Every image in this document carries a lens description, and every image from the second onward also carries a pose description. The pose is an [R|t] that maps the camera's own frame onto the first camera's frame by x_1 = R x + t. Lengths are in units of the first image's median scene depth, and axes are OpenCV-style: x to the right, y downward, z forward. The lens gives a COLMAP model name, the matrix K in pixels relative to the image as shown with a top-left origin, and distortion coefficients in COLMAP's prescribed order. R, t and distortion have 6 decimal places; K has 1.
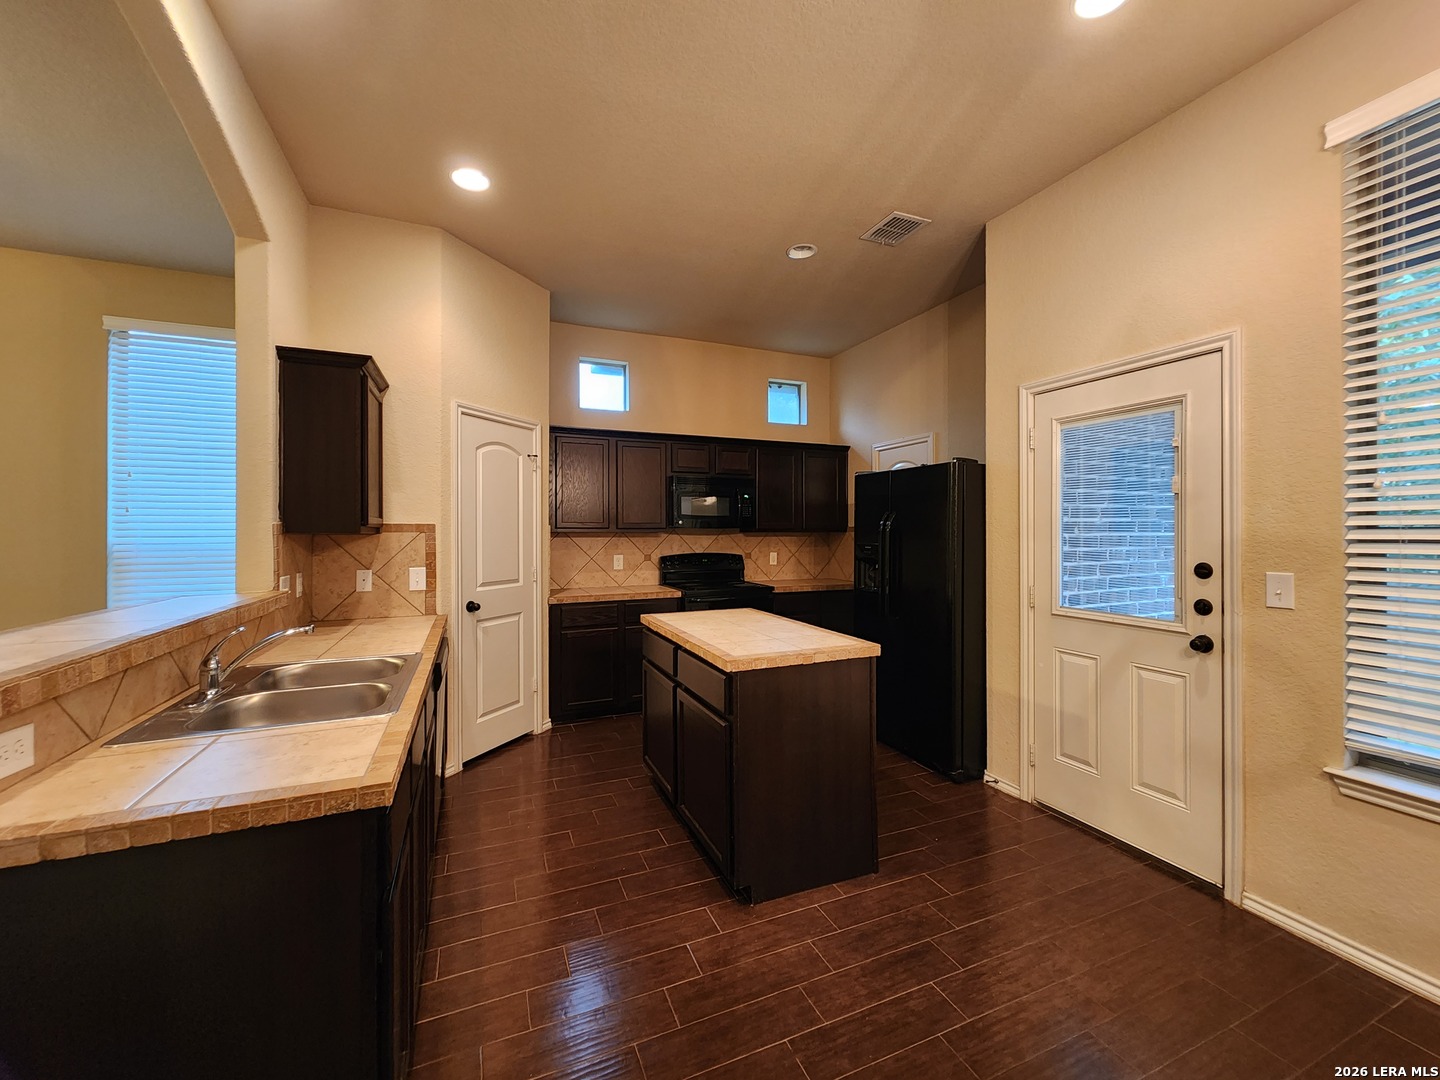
lens RADIAL K [[585.3, 0, 725.3], [0, 585.3, 532.1], [0, 0, 1]] dist [0.001010, 0.000519]
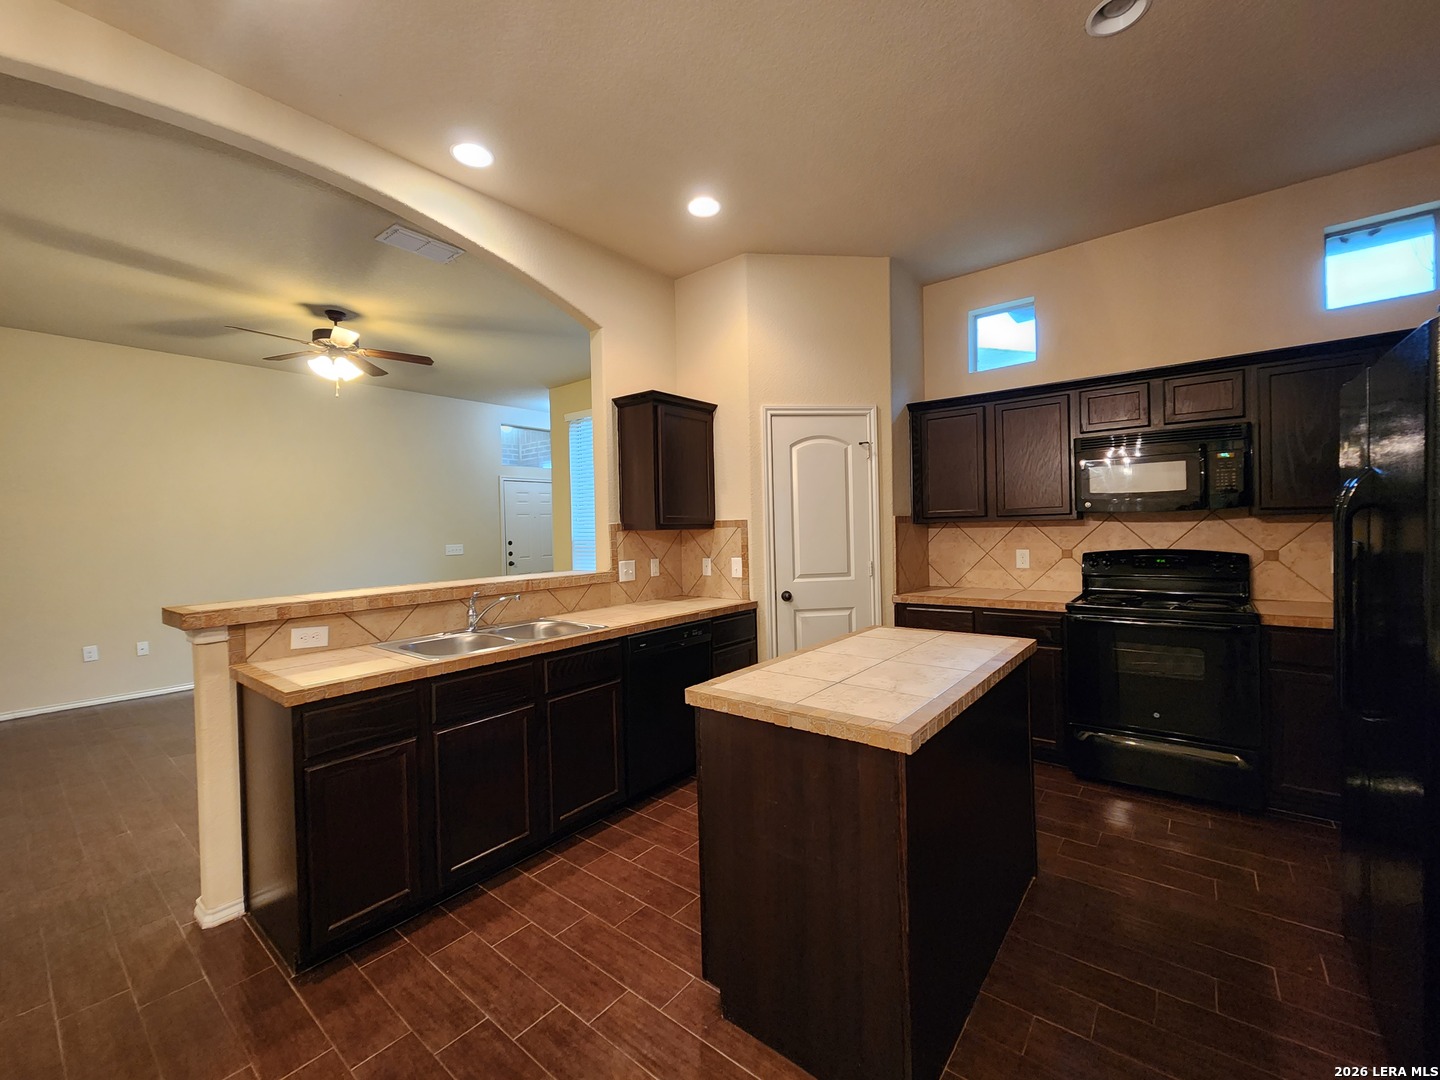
lens RADIAL K [[584.1, 0, 731.7], [0, 584.1, 532.2], [0, 0, 1]] dist [0.007368, -0.004658]
pose [[0.482339, -0.004067, -0.875975, 0.466494], [0.023566, 0.999688, 0.008335, 0.000361], [0.875668, -0.024664, 0.482284, 0.424444]]
